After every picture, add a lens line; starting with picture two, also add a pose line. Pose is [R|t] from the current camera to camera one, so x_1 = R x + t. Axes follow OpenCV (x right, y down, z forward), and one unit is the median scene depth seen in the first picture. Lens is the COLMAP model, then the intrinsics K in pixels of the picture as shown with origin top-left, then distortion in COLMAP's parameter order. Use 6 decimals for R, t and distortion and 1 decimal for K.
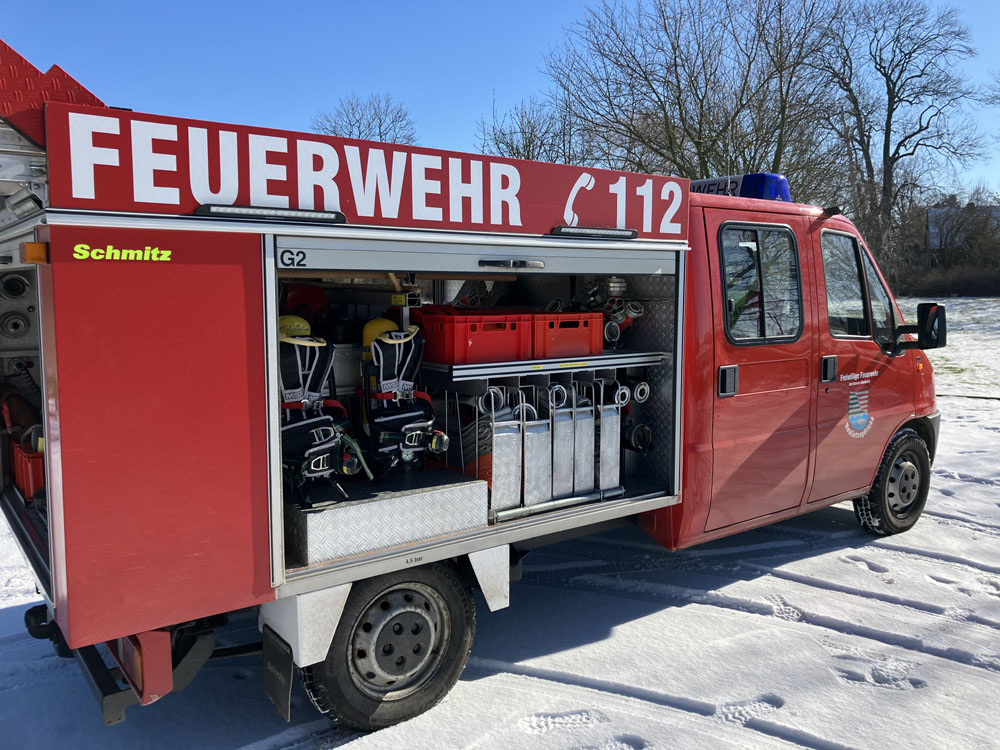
lens RADIAL K [[820.4, 0, 507.0], [0, 820.4, 371.1], [0, 0, 1]] dist [0.029362, -0.027238]
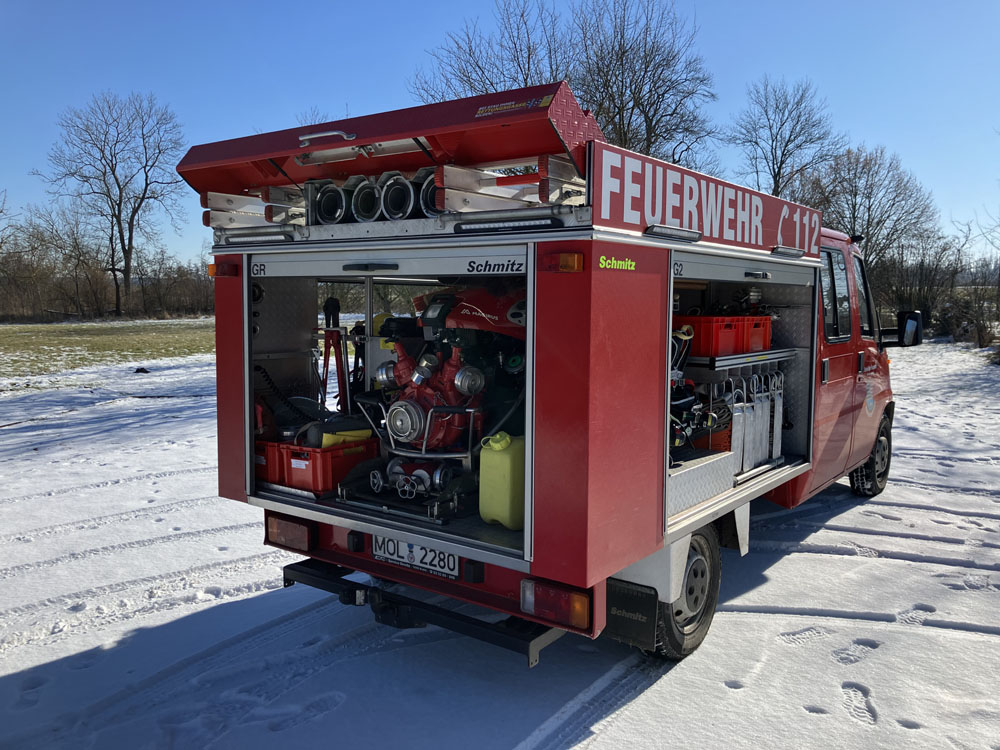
lens RADIAL K [[820.4, 0, 501.6], [0, 820.4, 379.5], [0, 0, 1]] dist [0.029362, -0.027238]
pose [[0.960904, -0.022335, 0.275981, -0.704142], [0.024588, 0.999687, -0.004708, 0.023167], [-0.275789, 0.011310, 0.961152, -0.094251]]
